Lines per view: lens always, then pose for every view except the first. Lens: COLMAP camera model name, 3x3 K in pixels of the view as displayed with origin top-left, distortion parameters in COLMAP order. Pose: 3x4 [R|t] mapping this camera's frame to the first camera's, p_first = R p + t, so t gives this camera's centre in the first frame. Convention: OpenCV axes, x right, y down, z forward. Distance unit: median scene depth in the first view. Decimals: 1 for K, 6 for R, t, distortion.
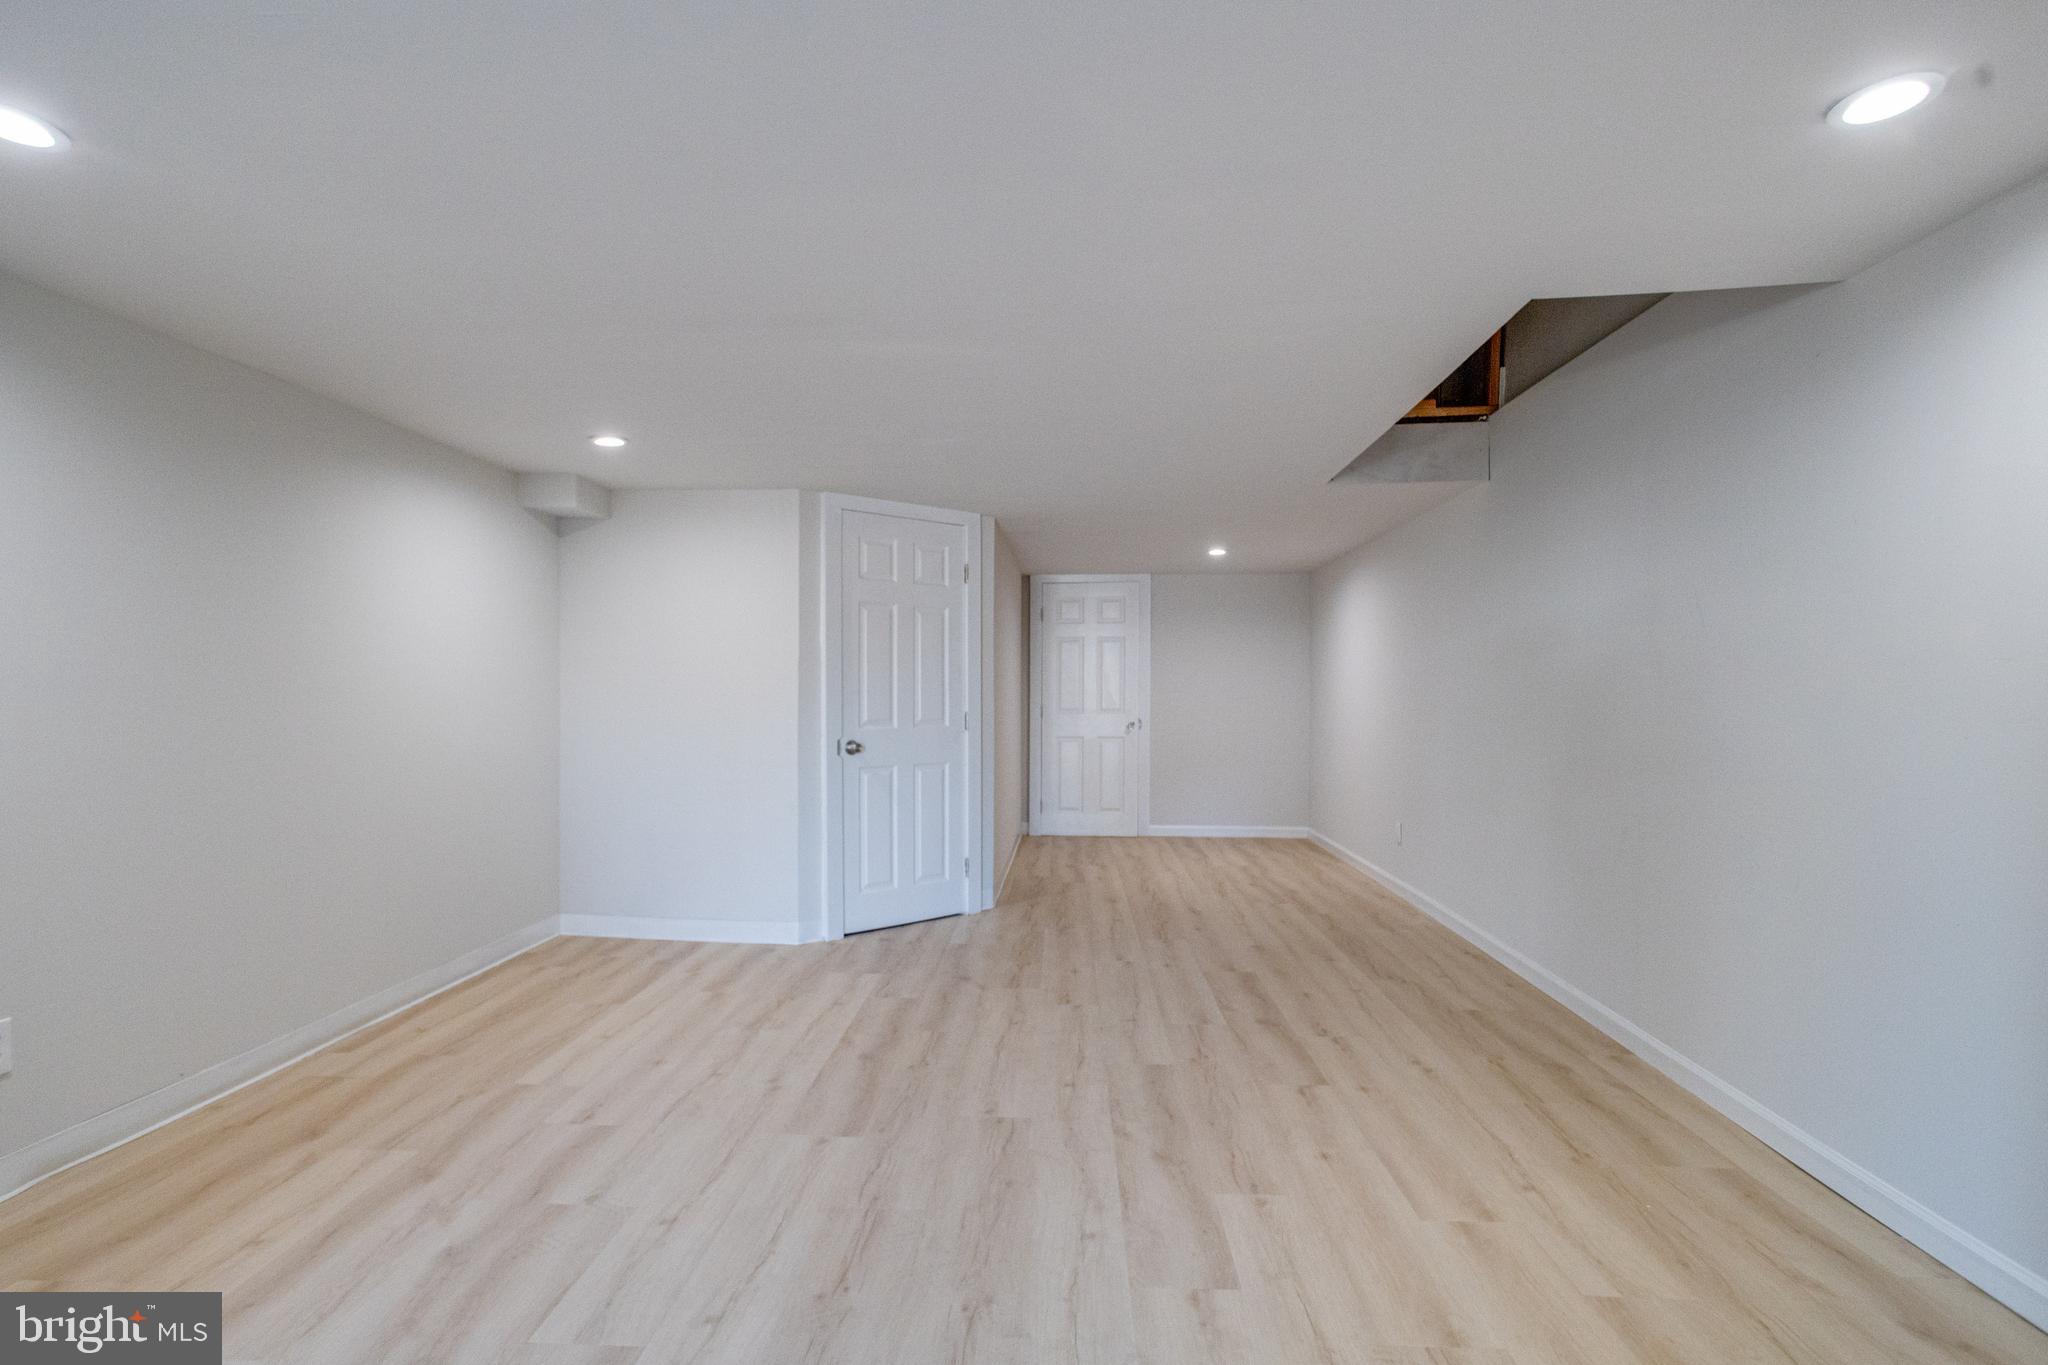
lens RADIAL K [[1024.9, 0, 1001.0], [0, 1024.9, 706.7], [0, 0, 1]] dist [-0.056450, 0.044519]
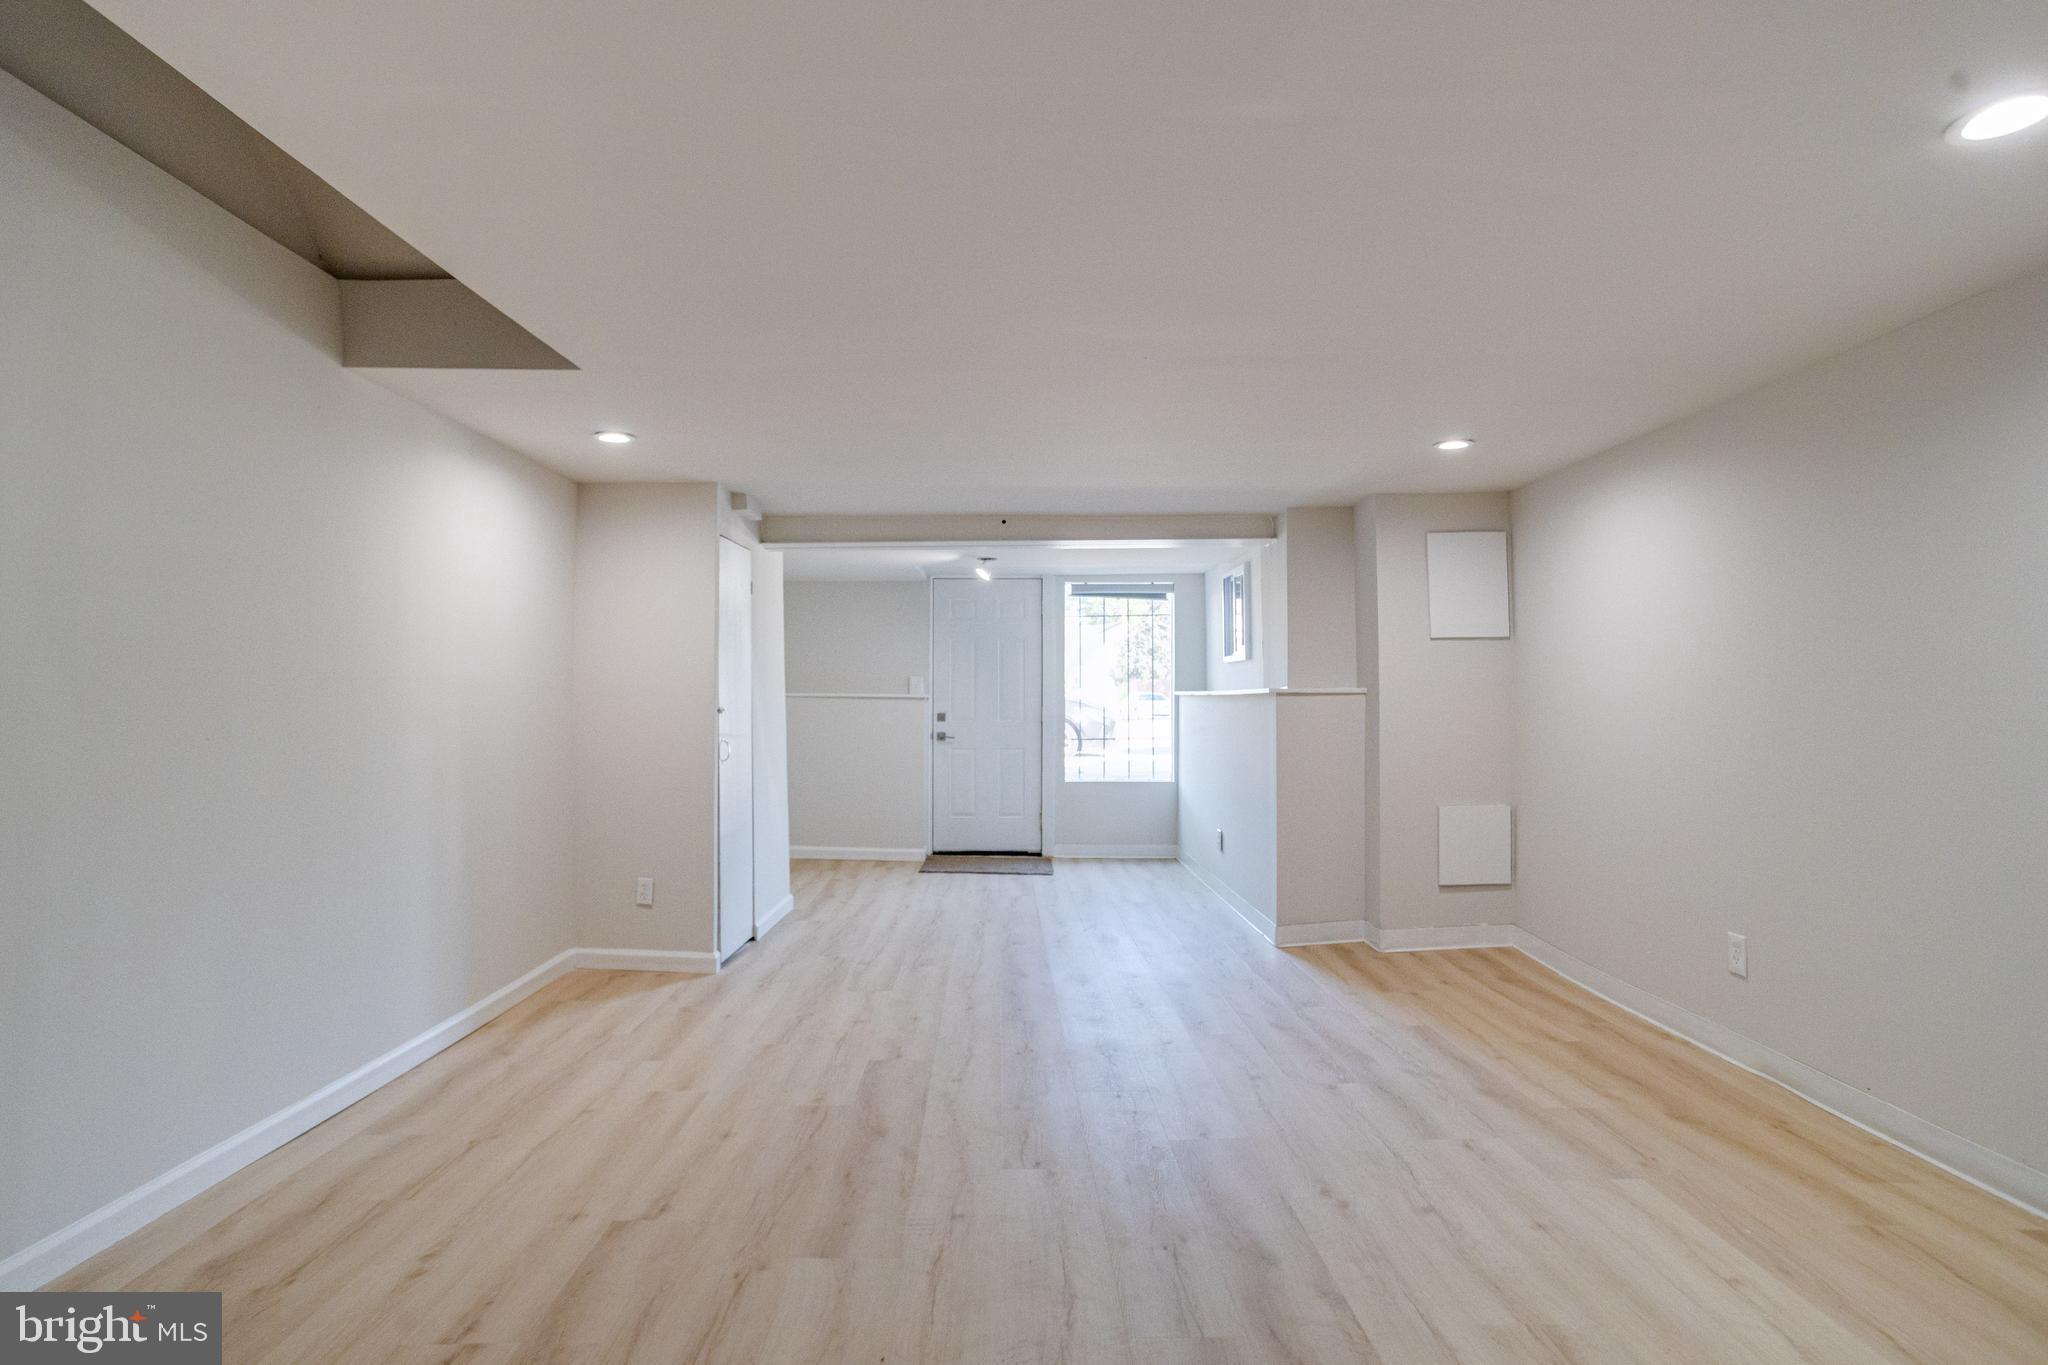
lens RADIAL K [[1017.9, 0, 998.0], [0, 1017.9, 675.5], [0, 0, 1]] dist [-0.049333, 0.032791]
pose [[-0.998058, 0.000325, -0.062283, 0.085746], [0.001185, 0.999904, -0.013772, -0.022576], [0.062272, -0.013819, -0.997964, 1.792224]]
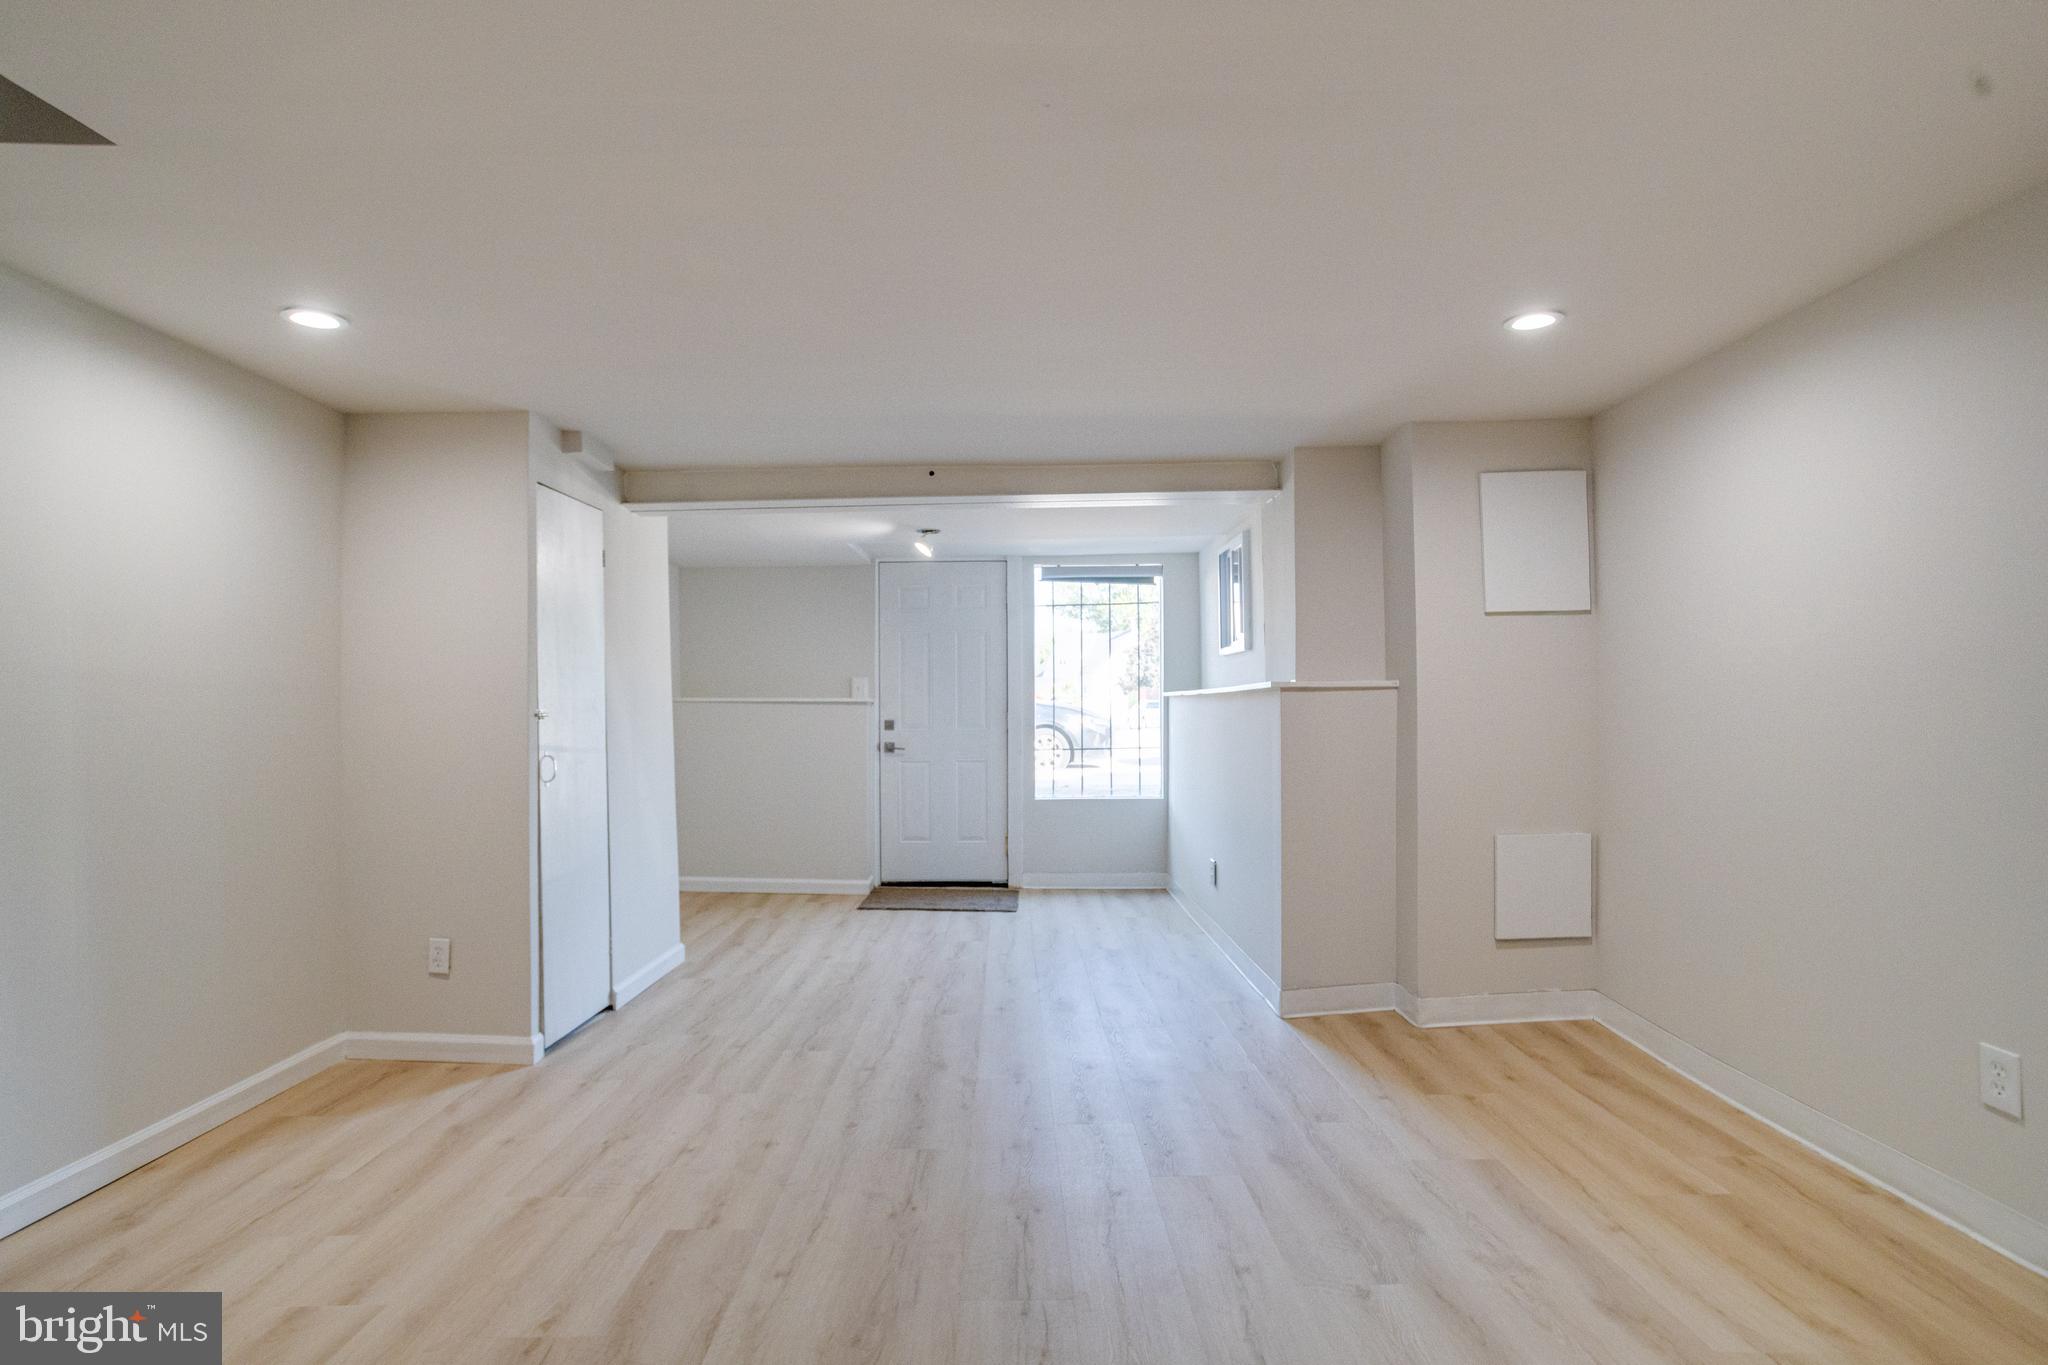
lens RADIAL K [[1024.9, 0, 1001.0], [0, 1024.9, 706.7], [0, 0, 1]] dist [-0.056450, 0.044519]
pose [[-0.998415, 0.009420, -0.055478, -0.050678], [0.009040, 0.999934, 0.007102, -0.004901], [0.055542, 0.006590, -0.998435, 1.422474]]
